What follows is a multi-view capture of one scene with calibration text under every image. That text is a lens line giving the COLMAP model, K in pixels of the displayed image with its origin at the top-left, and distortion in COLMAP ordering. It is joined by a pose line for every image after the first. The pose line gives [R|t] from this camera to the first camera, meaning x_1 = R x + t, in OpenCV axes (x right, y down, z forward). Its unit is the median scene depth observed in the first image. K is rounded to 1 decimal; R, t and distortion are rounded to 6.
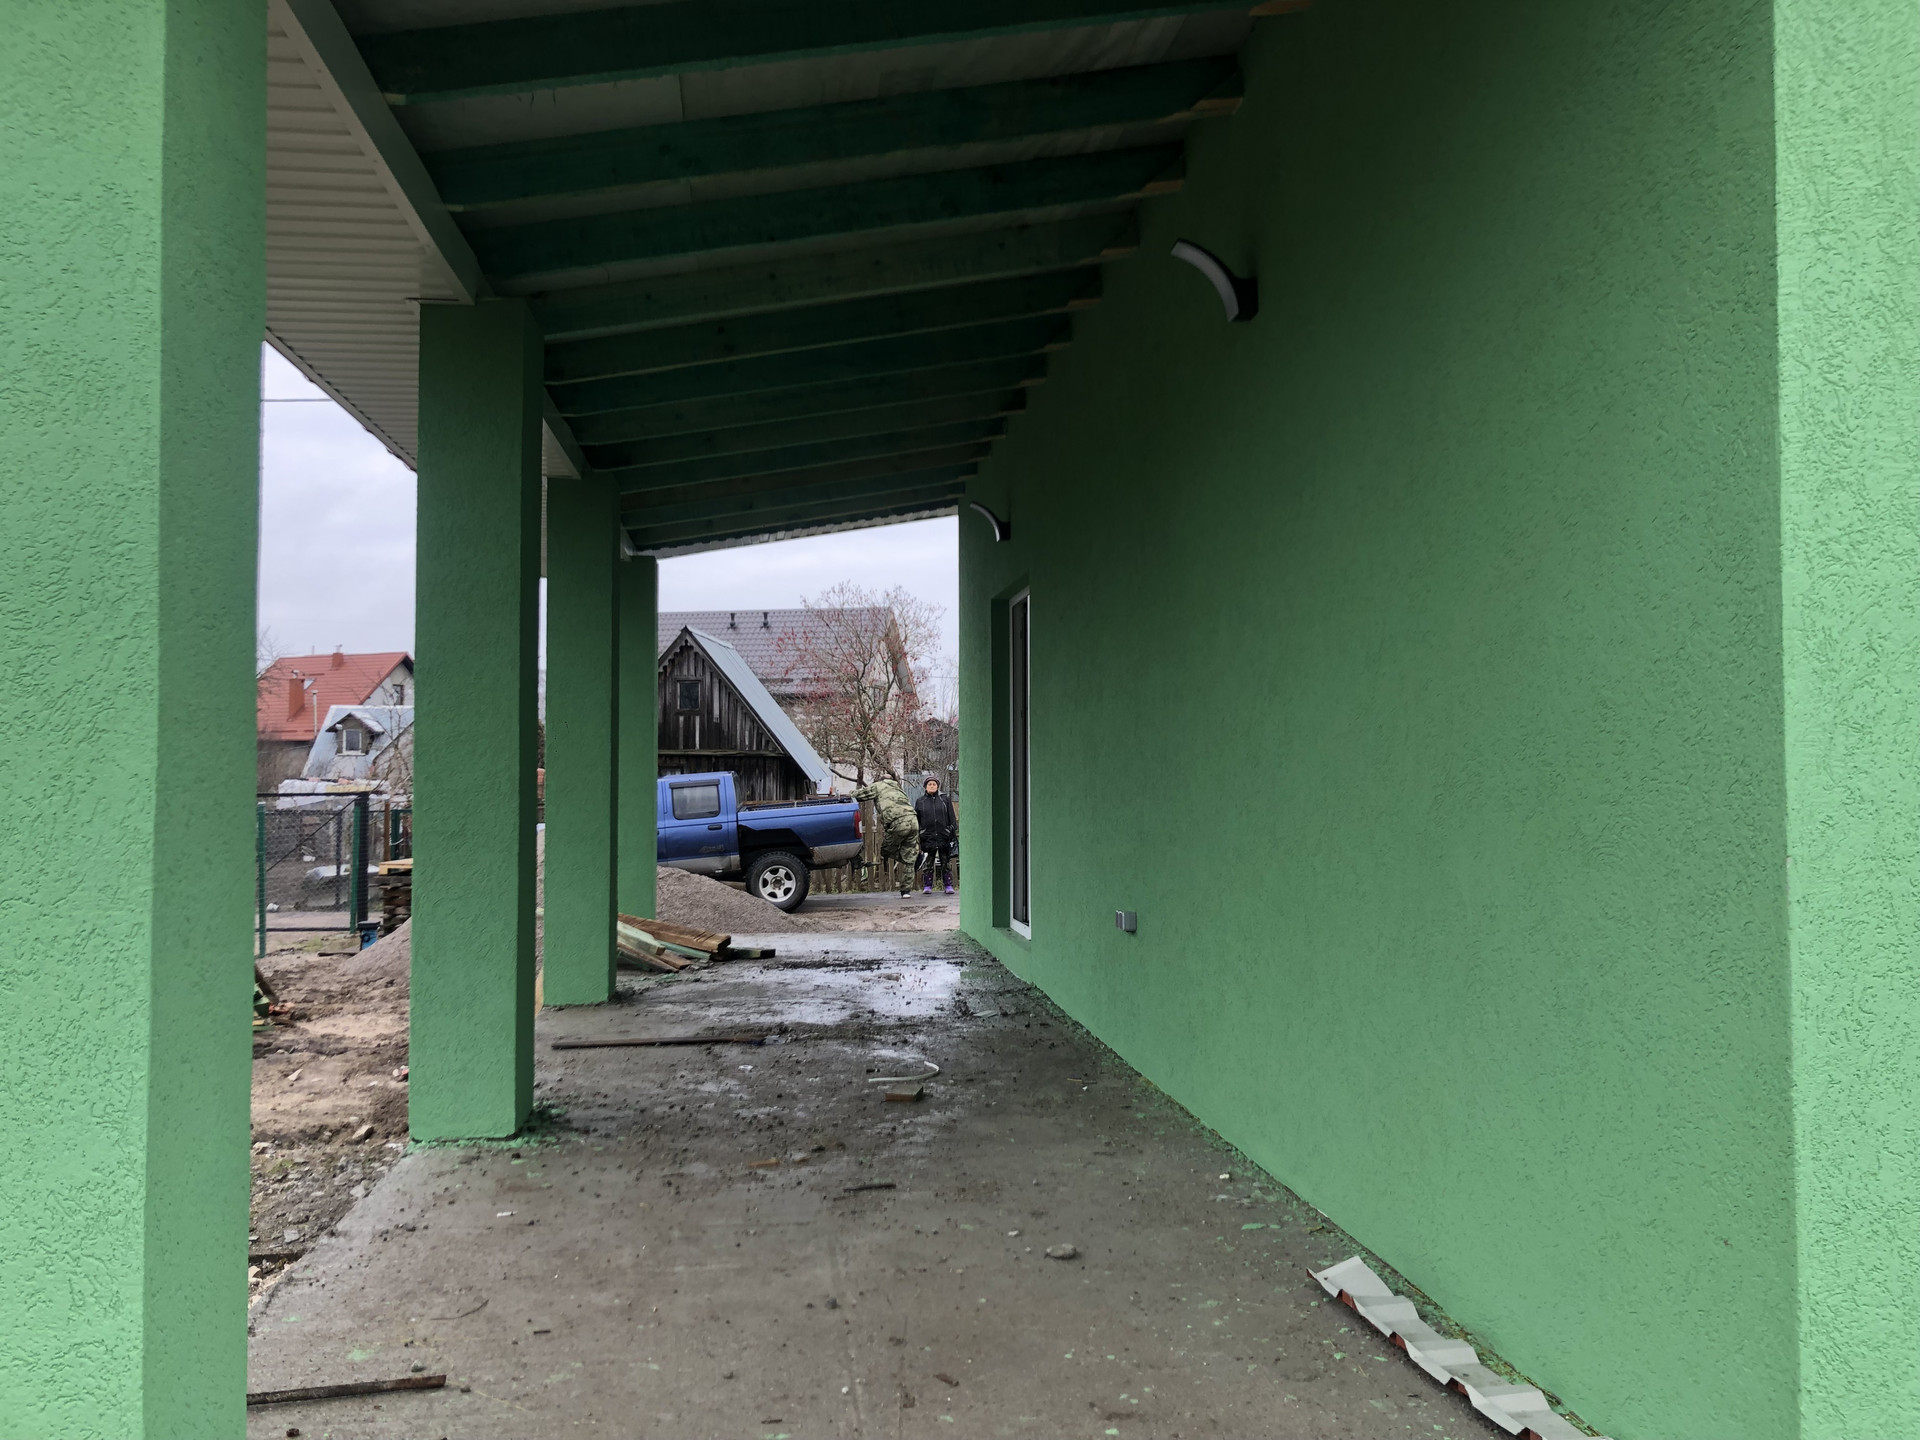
lens RADIAL K [[1560.4, 0, 963.6], [0, 1560.4, 714.8], [0, 0, 1]] dist [0.008956, -0.006252]
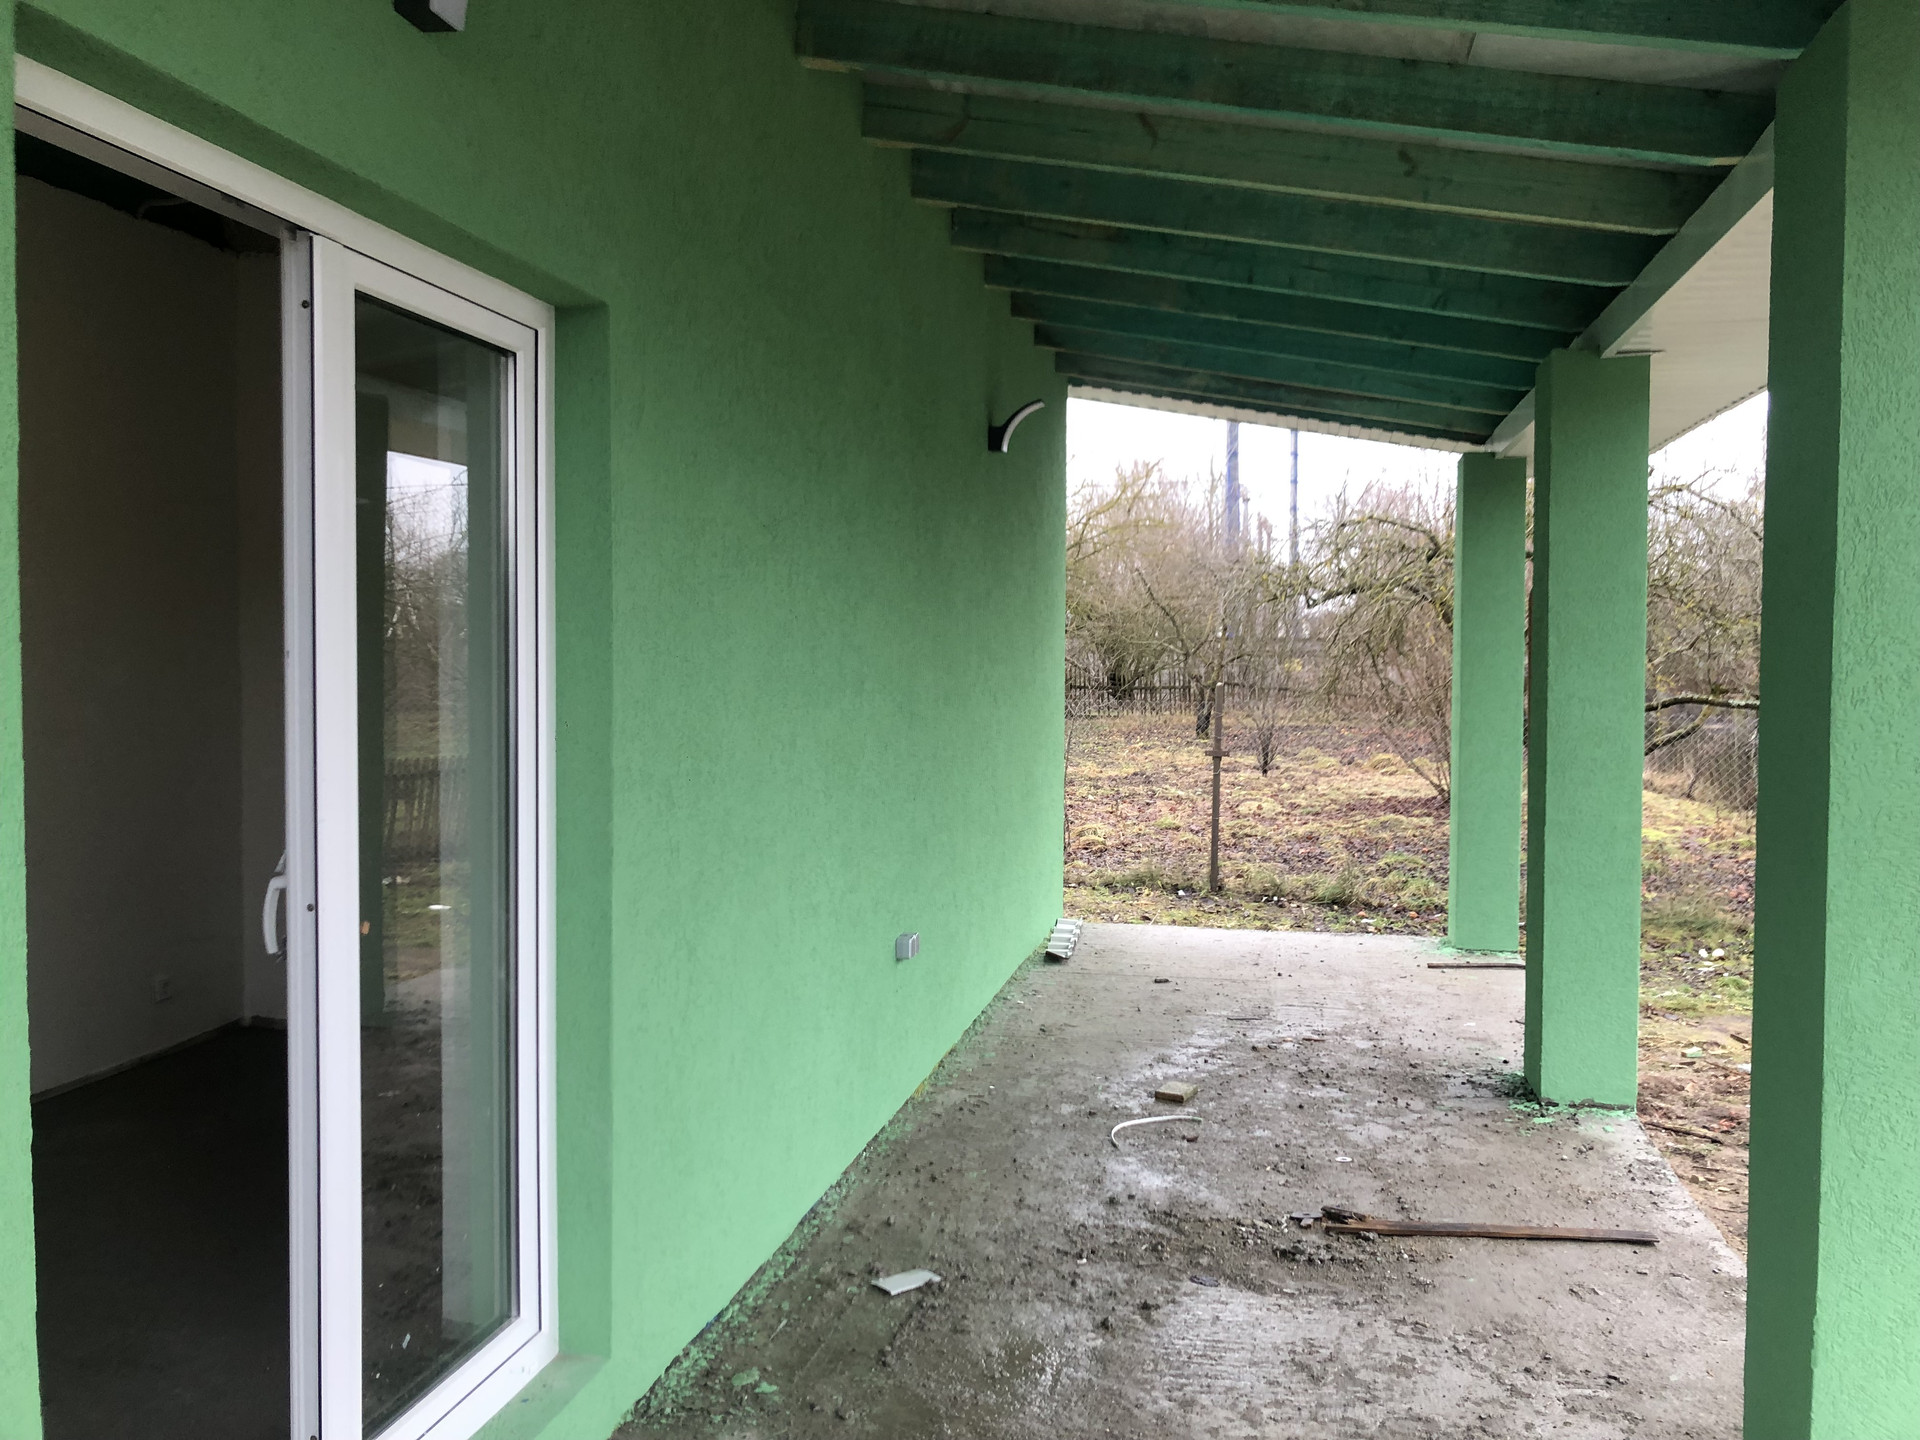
lens RADIAL K [[1560.4, 0, 963.6], [0, 1560.4, 714.8], [0, 0, 1]] dist [0.008956, -0.006252]
pose [[-0.943878, -0.015997, 0.329908, -0.279971], [-0.015799, 0.999870, 0.003279, -0.002739], [-0.329918, -0.002117, -0.944007, 2.354201]]
